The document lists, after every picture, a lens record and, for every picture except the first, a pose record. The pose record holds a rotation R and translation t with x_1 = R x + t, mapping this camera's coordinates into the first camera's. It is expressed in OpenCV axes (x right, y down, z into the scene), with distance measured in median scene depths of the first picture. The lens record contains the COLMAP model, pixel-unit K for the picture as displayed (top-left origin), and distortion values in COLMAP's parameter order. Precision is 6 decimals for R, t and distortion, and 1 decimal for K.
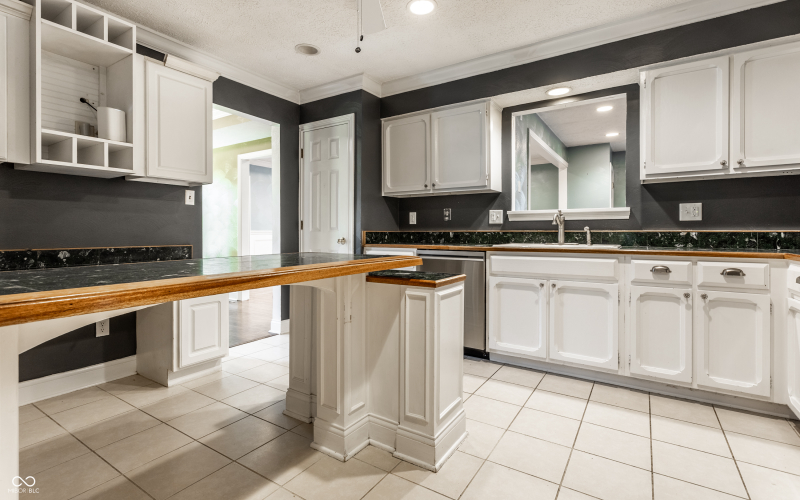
lens RADIAL K [[381.7, 0, 400.0], [0, 381.7, 232.4], [0, 0, 1]] dist [-0.004569, 0.003021]
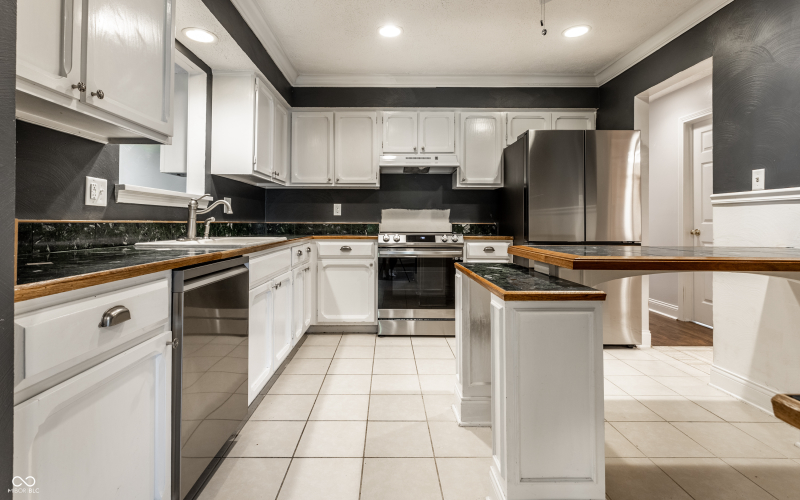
lens RADIAL K [[381.7, 0, 396.9], [0, 381.7, 216.0], [0, 0, 1]] dist [-0.004569, 0.003021]
pose [[-0.547175, 0.014842, 0.836887, -0.437458], [-0.001331, 0.999826, -0.018601, -0.002092], [-0.837017, -0.011292, -0.547060, 1.129881]]
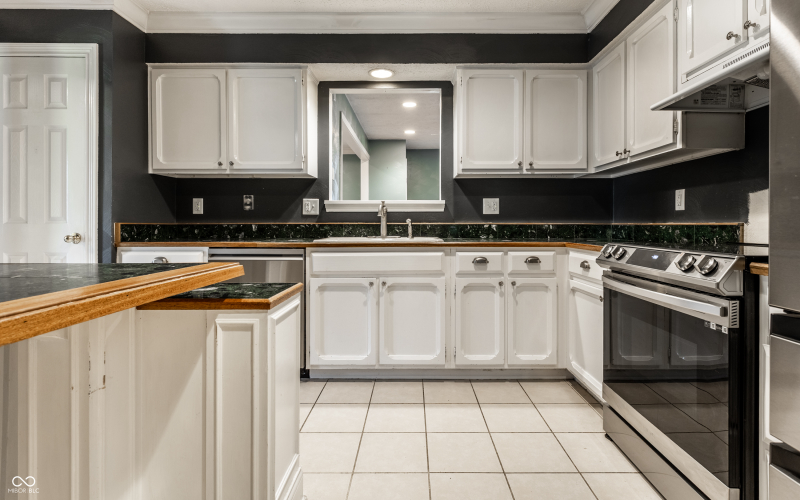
lens RADIAL K [[381.7, 0, 410.3], [0, 381.7, 225.7], [0, 0, 1]] dist [-0.004569, 0.003021]
pose [[0.835483, -0.002109, 0.549512, -0.039681], [0.000803, 0.999996, 0.002617, -0.000530], [-0.549515, -0.001745, 0.835482, 0.191591]]
